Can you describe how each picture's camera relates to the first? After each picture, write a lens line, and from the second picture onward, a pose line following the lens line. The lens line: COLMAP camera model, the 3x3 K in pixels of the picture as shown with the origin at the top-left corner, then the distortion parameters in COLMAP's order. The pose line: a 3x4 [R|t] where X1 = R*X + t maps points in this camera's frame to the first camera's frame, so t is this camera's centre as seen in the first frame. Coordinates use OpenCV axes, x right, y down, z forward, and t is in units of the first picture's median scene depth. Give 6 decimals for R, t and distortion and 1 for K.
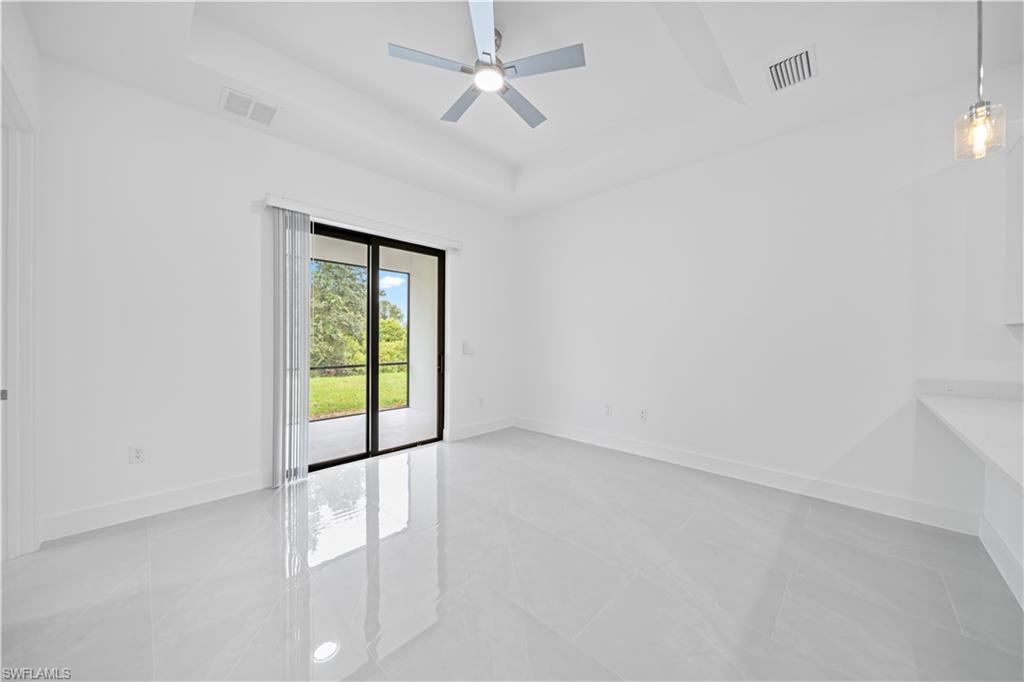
lens RADIAL K [[364.8, 0, 518.4], [0, 364.8, 343.1], [0, 0, 1]] dist [-0.002665, 0.000233]
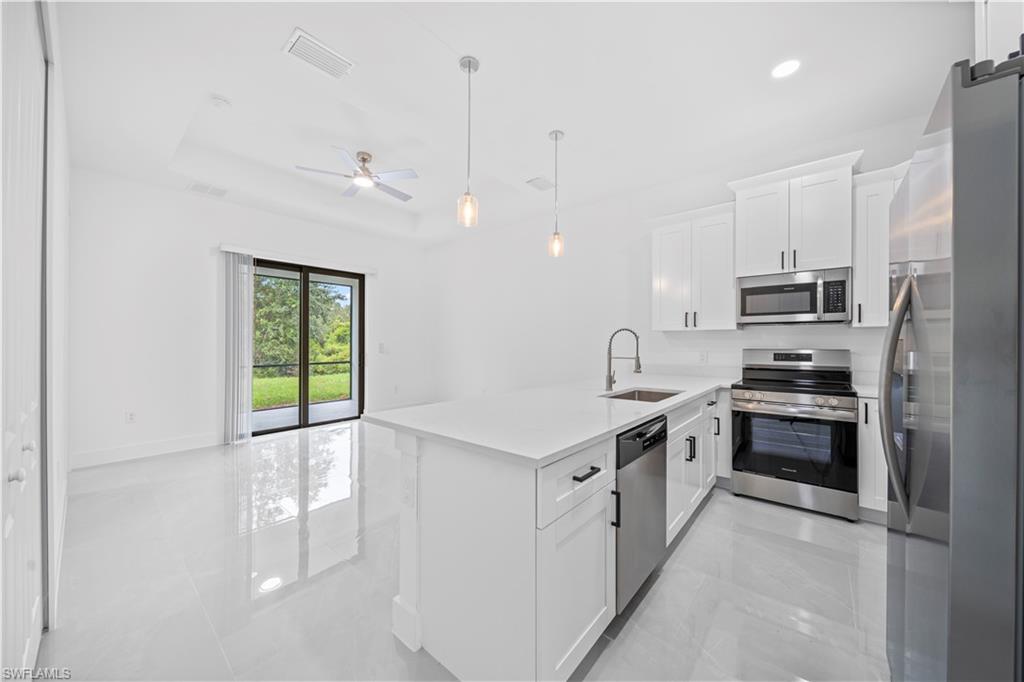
lens RADIAL K [[364.8, 0, 517.3], [0, 364.8, 342.1], [0, 0, 1]] dist [-0.002665, 0.000233]
pose [[0.997979, -0.003959, 0.063416, 0.276191], [0.004520, 0.999952, -0.008705, 0.006228], [-0.063379, 0.008975, 0.997949, -0.365874]]
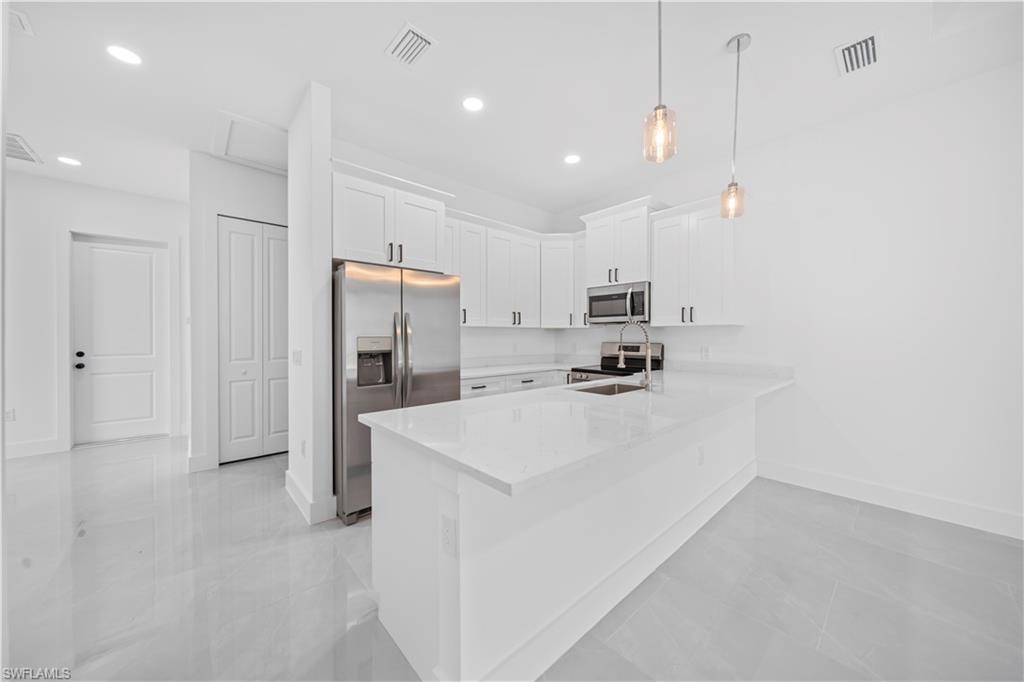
lens RADIAL K [[364.8, 0, 516.7], [0, 364.8, 341.3], [0, 0, 1]] dist [-0.002665, 0.000233]
pose [[0.997926, -0.001787, -0.064353, 1.277506], [0.002120, 0.999985, 0.005100, 0.010929], [0.064343, -0.005226, 0.997914, -1.123334]]
